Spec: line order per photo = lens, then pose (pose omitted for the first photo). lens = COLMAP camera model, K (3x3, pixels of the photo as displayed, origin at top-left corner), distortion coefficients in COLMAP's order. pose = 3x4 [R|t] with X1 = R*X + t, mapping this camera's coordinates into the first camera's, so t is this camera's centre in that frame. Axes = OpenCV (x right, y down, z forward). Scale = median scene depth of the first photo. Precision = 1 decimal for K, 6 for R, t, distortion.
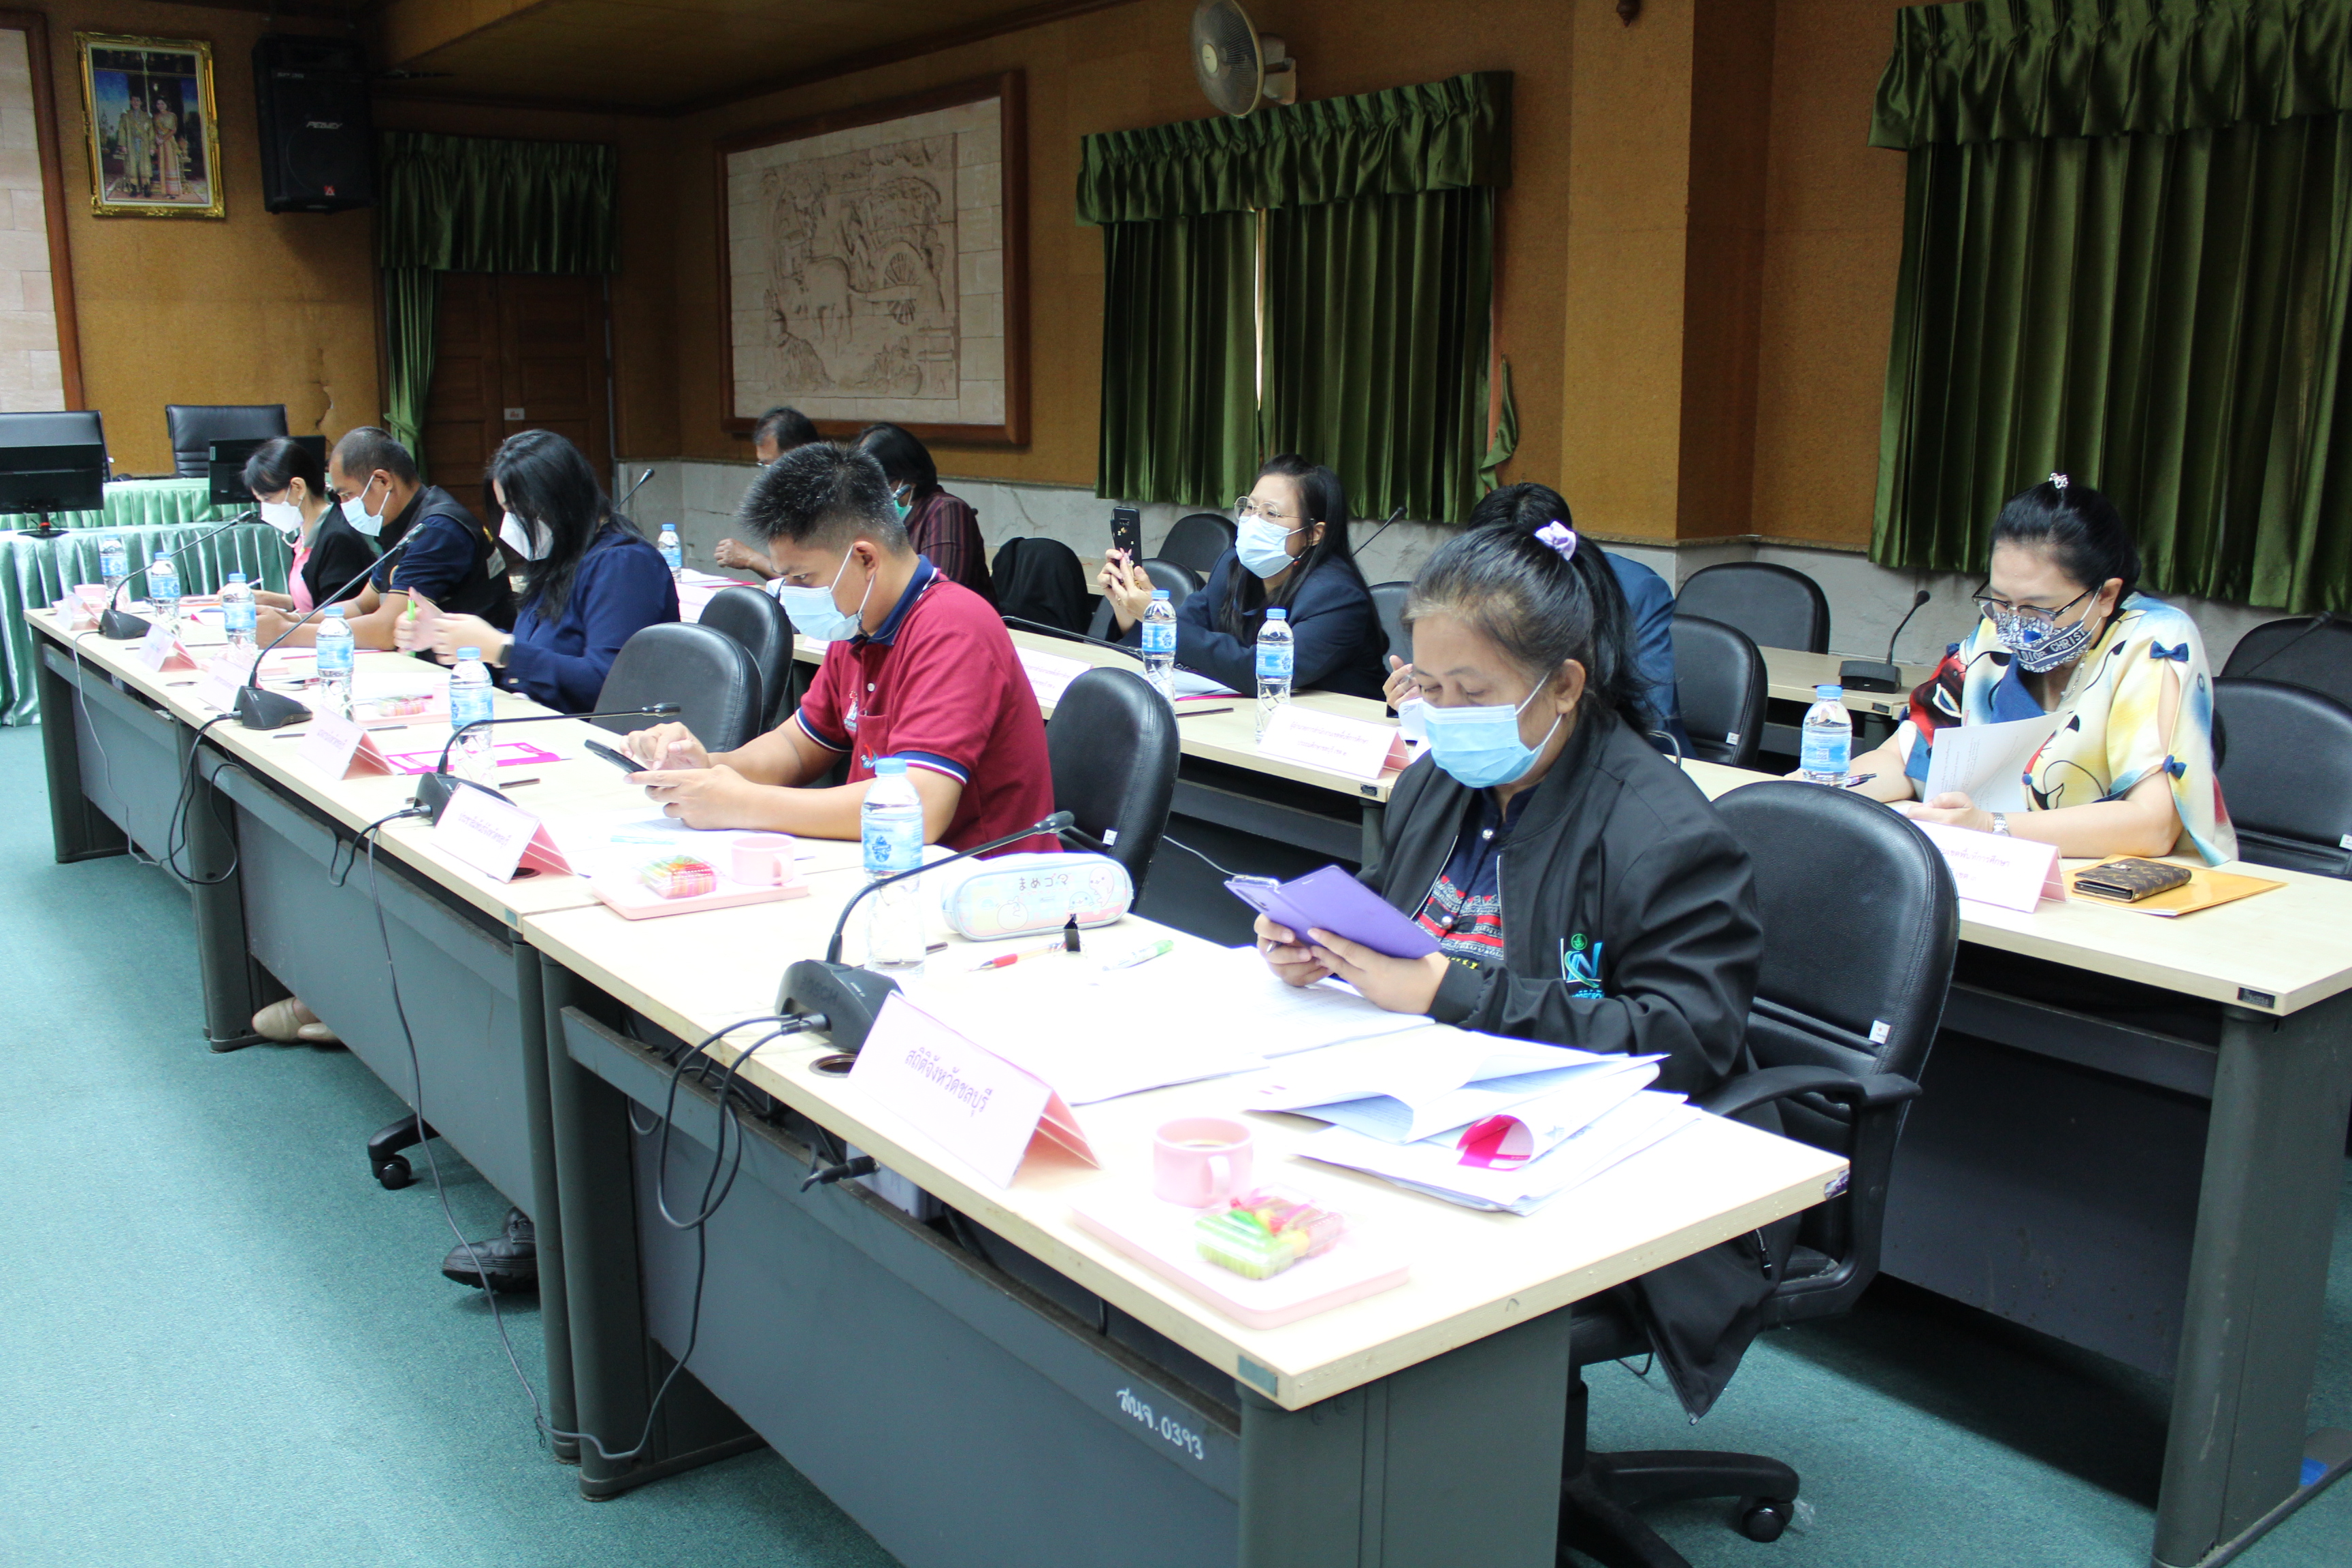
lens RADIAL K [[2076.4, 0, 1176.0], [0, 2076.4, 784.0], [0, 0, 1]] dist [-0.166074, 0.174981]
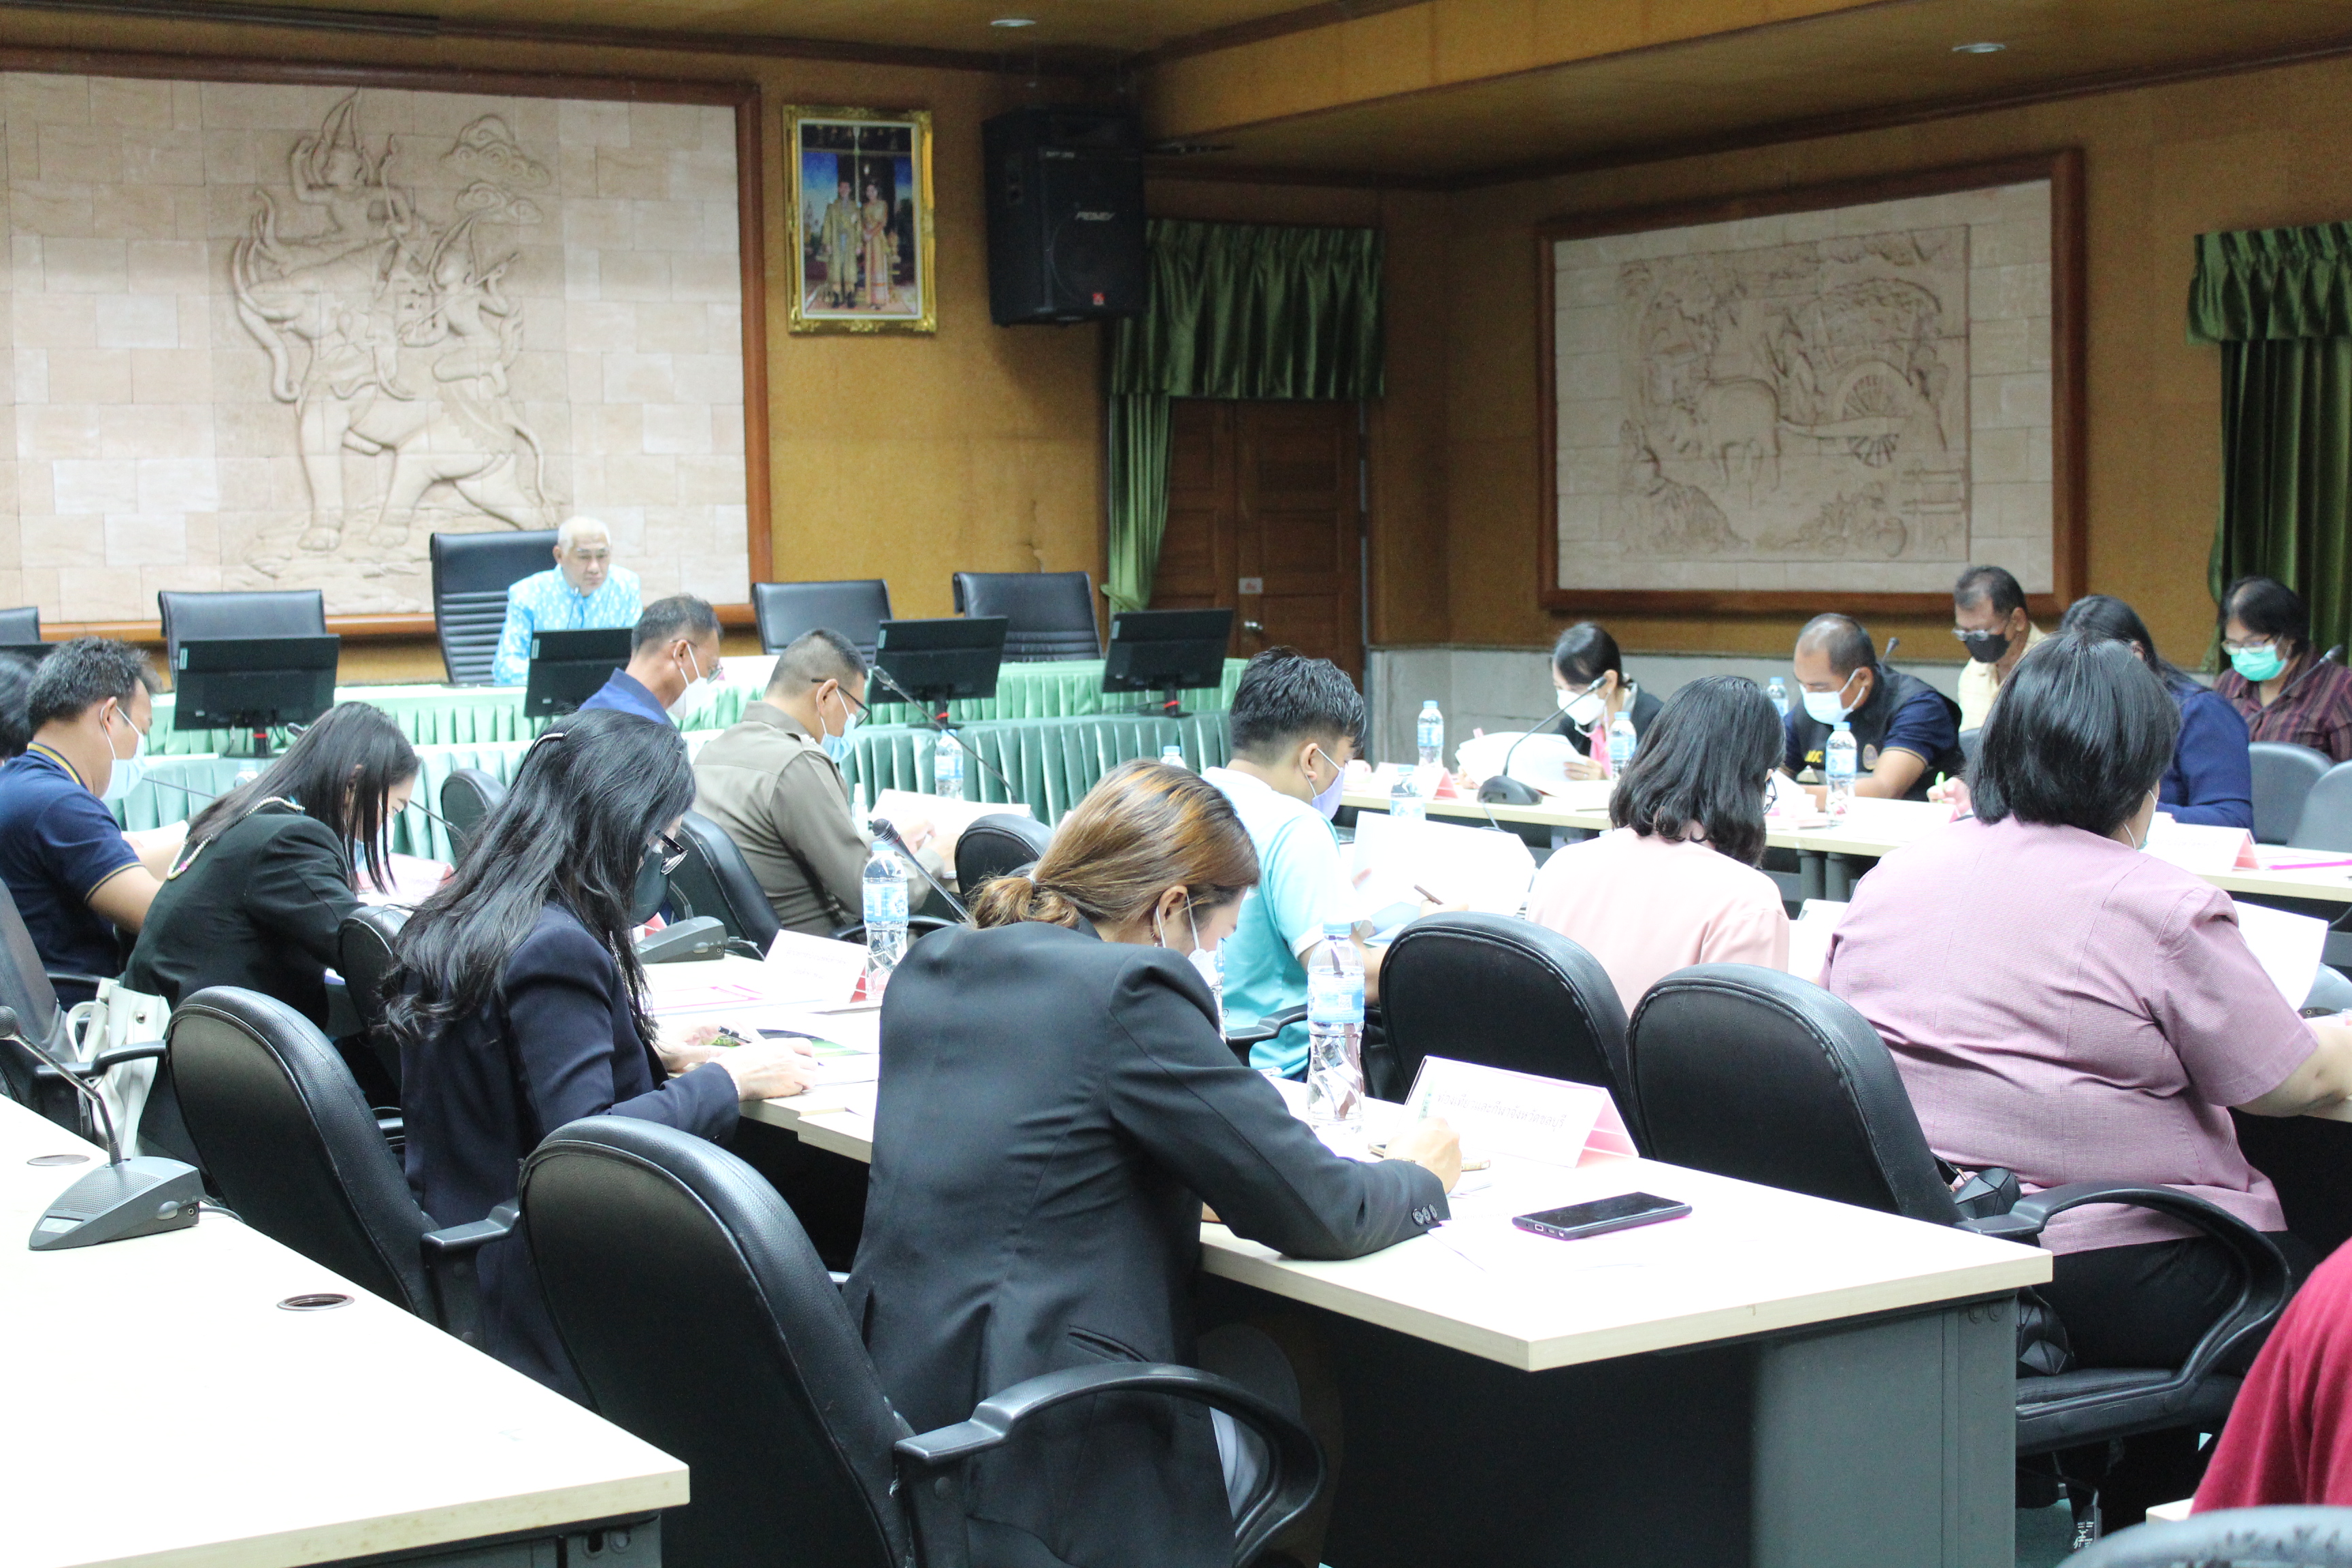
lens RADIAL K [[3607.5, 0, 1176.0], [0, 3607.5, 784.0], [0, 0, 1]] dist [-0.021347, -0.020776]
pose [[0.994483, -0.009942, -0.104426, -0.246022], [-0.003135, 0.992236, -0.124326, 0.063366], [0.104851, 0.123968, 0.986731, -0.344736]]
